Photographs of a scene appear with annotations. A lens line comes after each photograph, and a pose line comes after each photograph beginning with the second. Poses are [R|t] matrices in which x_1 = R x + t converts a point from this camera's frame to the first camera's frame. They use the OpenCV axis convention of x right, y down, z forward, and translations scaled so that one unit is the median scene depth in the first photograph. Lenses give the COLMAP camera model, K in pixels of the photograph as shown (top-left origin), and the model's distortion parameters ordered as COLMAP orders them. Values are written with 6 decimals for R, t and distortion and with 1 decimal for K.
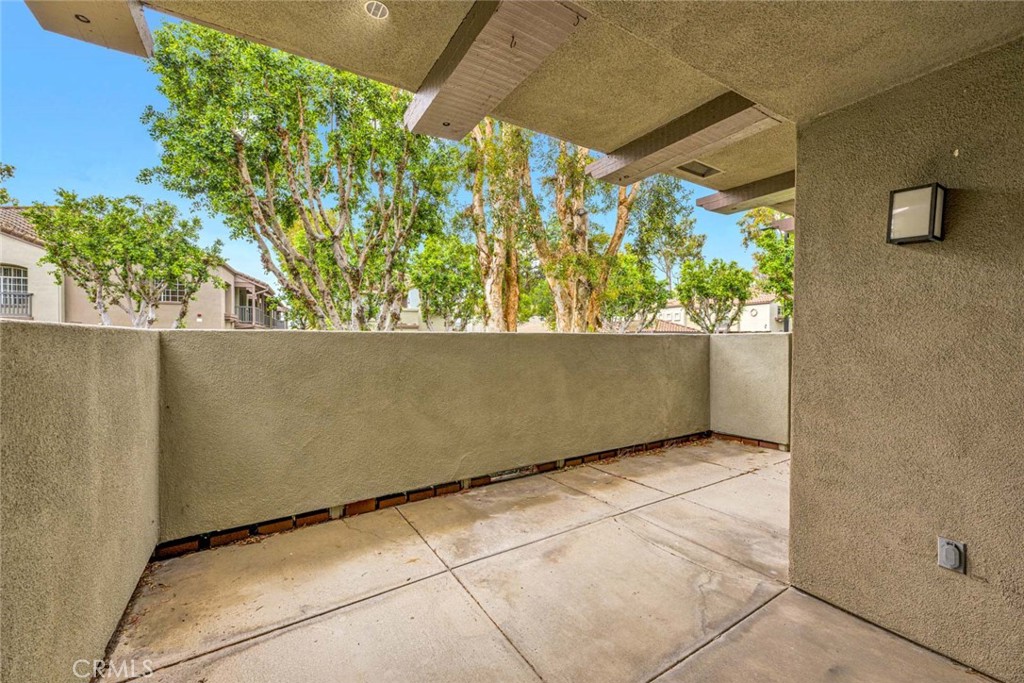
lens RADIAL K [[420.0, 0, 518.3], [0, 420.0, 338.2], [0, 0, 1]] dist [-0.002639, -0.000123]
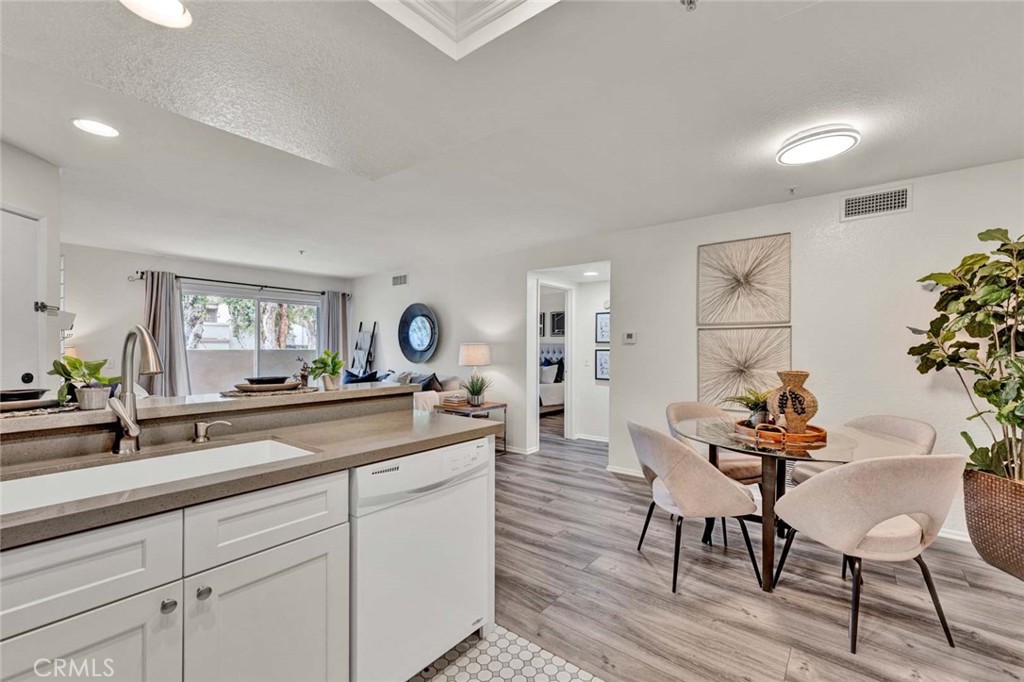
lens RADIAL K [[420.0, 0, 530.3], [0, 420.0, 347.8], [0, 0, 1]] dist [-0.002639, -0.000123]
pose [[0.930920, -0.005947, 0.365175, 0.219118], [0.008280, 0.999954, -0.004823, 0.000103], [-0.365129, 0.007513, 0.930927, -0.669534]]
